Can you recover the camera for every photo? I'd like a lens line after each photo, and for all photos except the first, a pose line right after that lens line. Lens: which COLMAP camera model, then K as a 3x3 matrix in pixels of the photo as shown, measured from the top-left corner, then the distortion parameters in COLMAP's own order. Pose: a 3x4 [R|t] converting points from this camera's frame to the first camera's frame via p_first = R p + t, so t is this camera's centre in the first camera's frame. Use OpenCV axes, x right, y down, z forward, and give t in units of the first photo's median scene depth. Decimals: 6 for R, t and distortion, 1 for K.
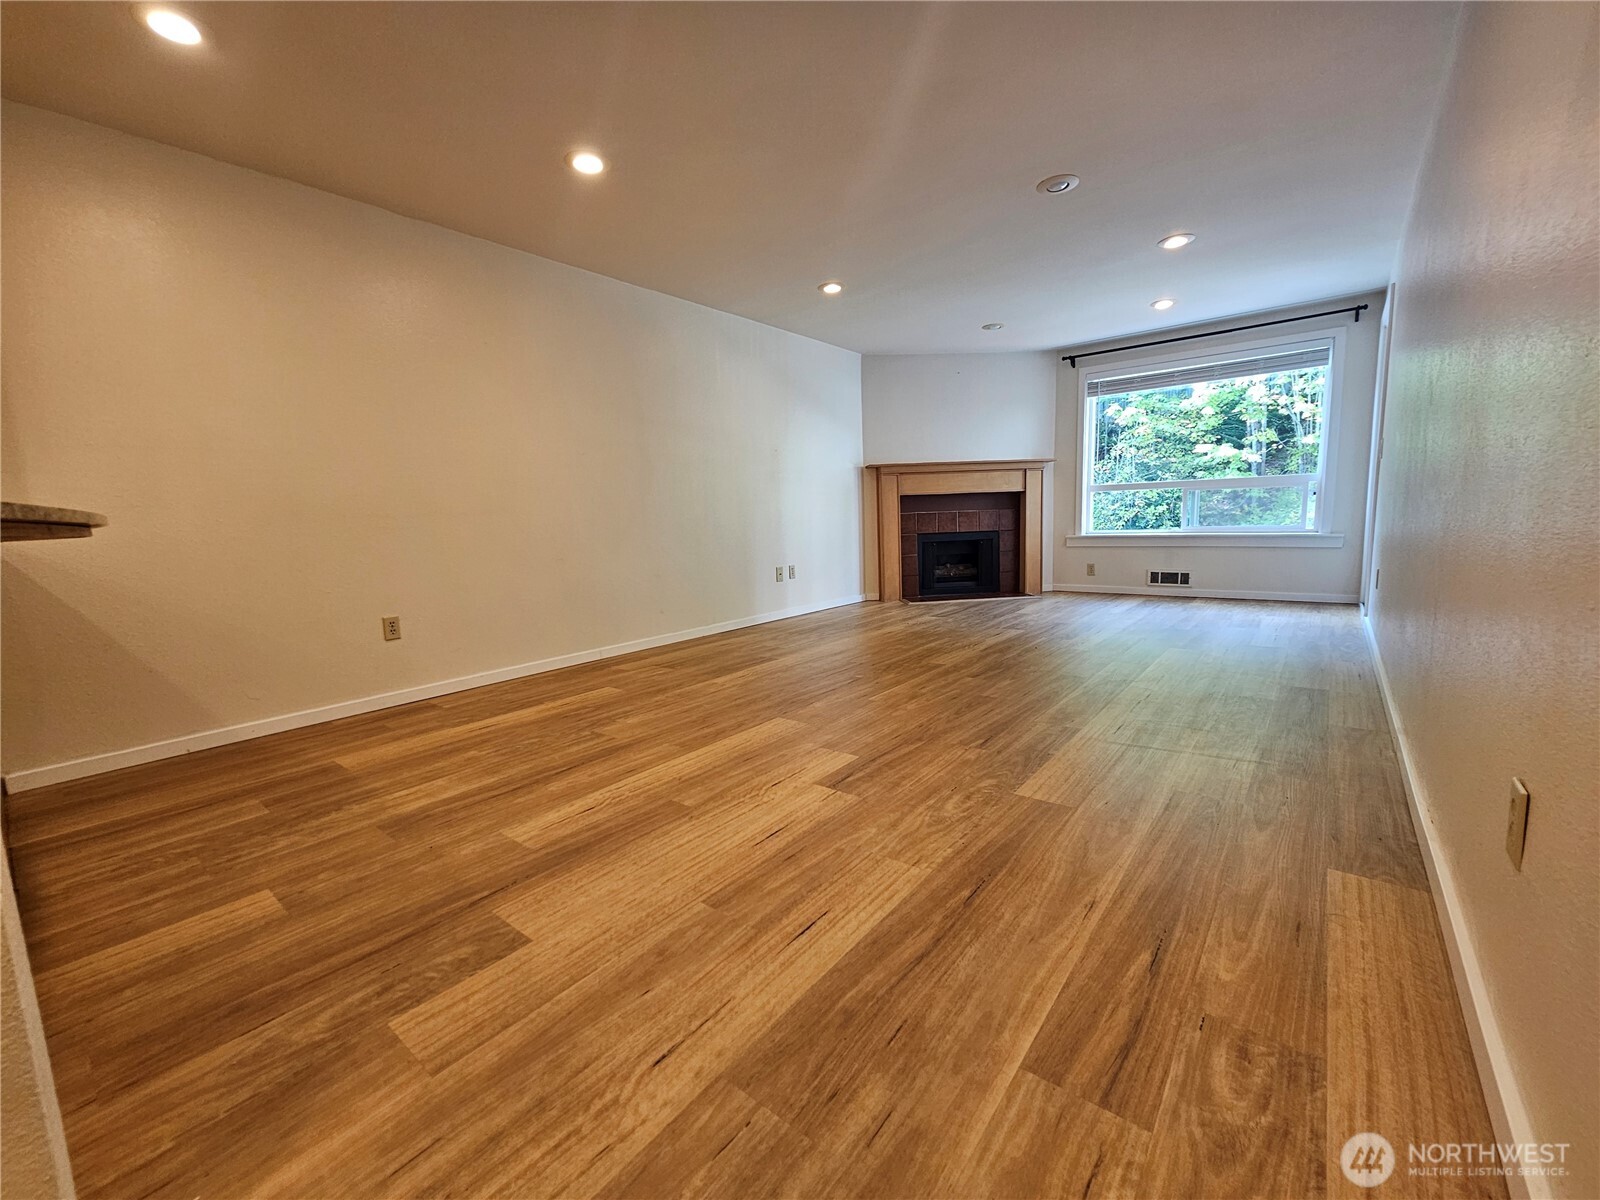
lens RADIAL K [[652.3, 0, 812.1], [0, 652.3, 593.9], [0, 0, 1]] dist [0.001483, 0.000484]
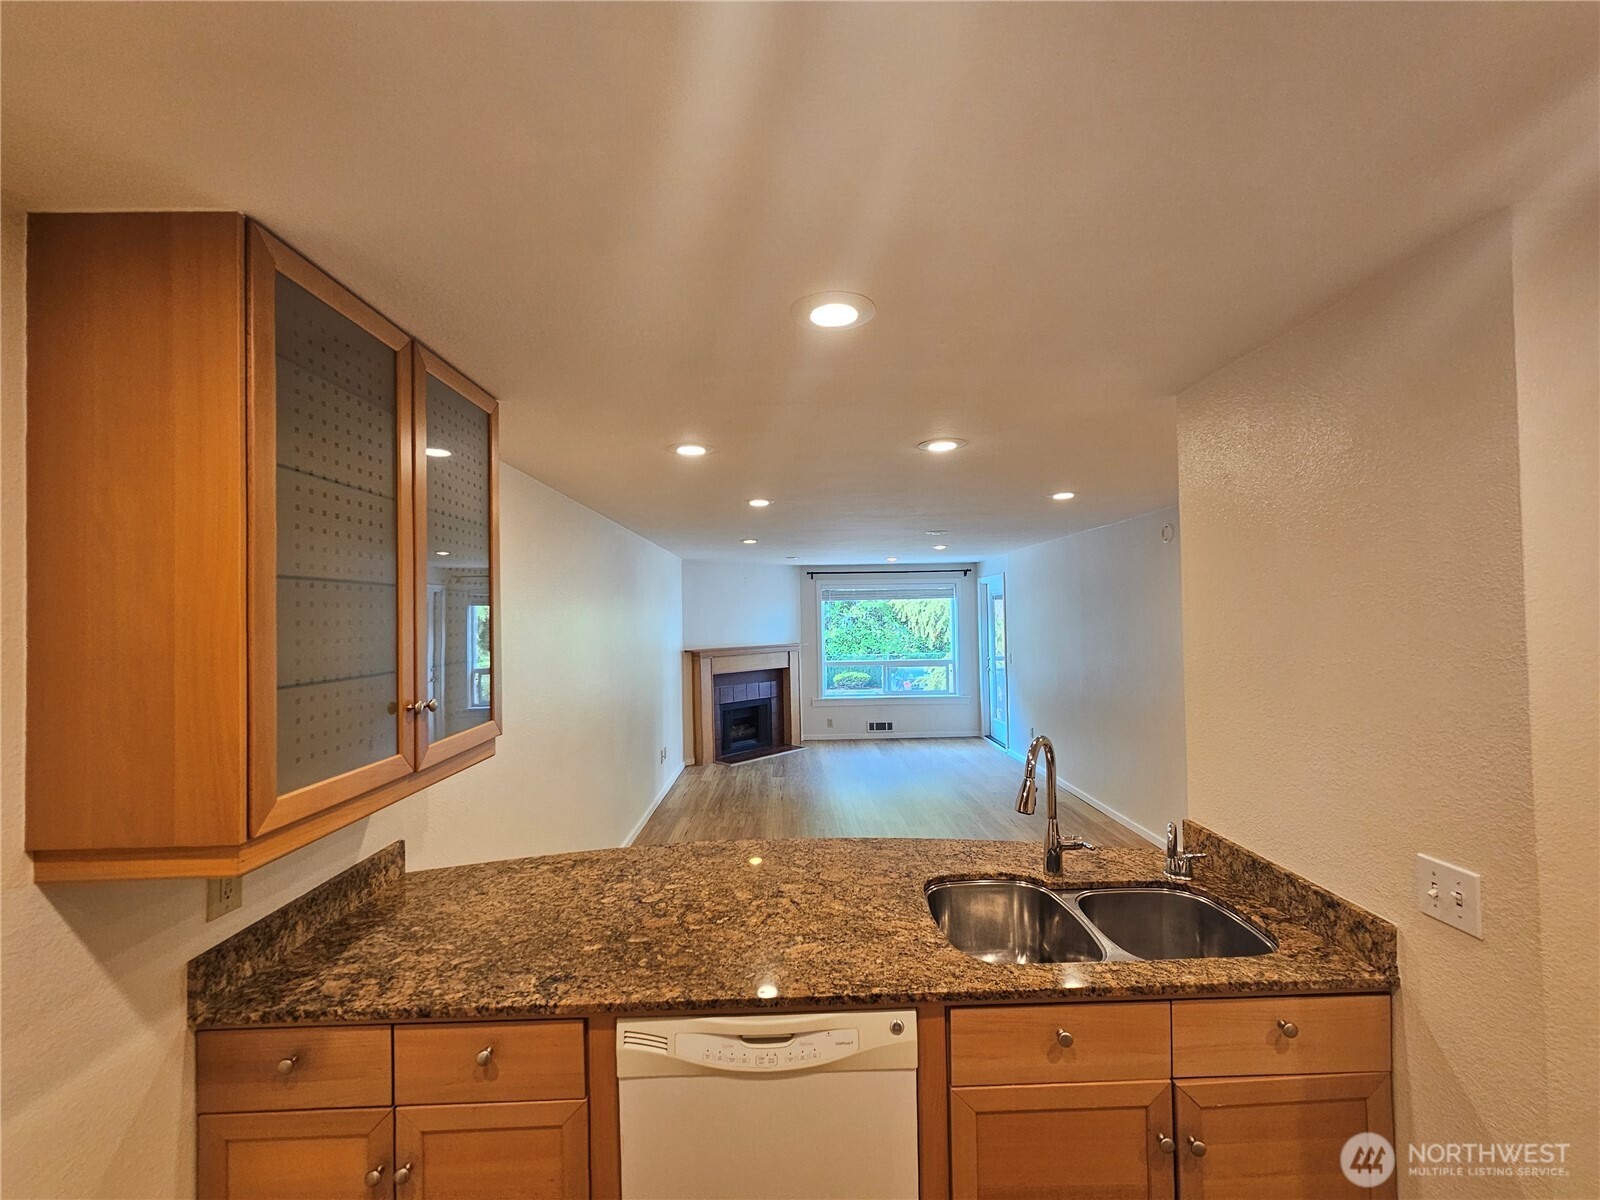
lens RADIAL K [[652.3, 0, 801.3], [0, 652.3, 591.9], [0, 0, 1]] dist [0.001483, 0.000484]
pose [[0.770294, 0.046559, 0.635987, -0.522942], [0.062247, 0.987078, -0.147654, -0.113325], [-0.634643, 0.153326, 0.757443, -0.056552]]
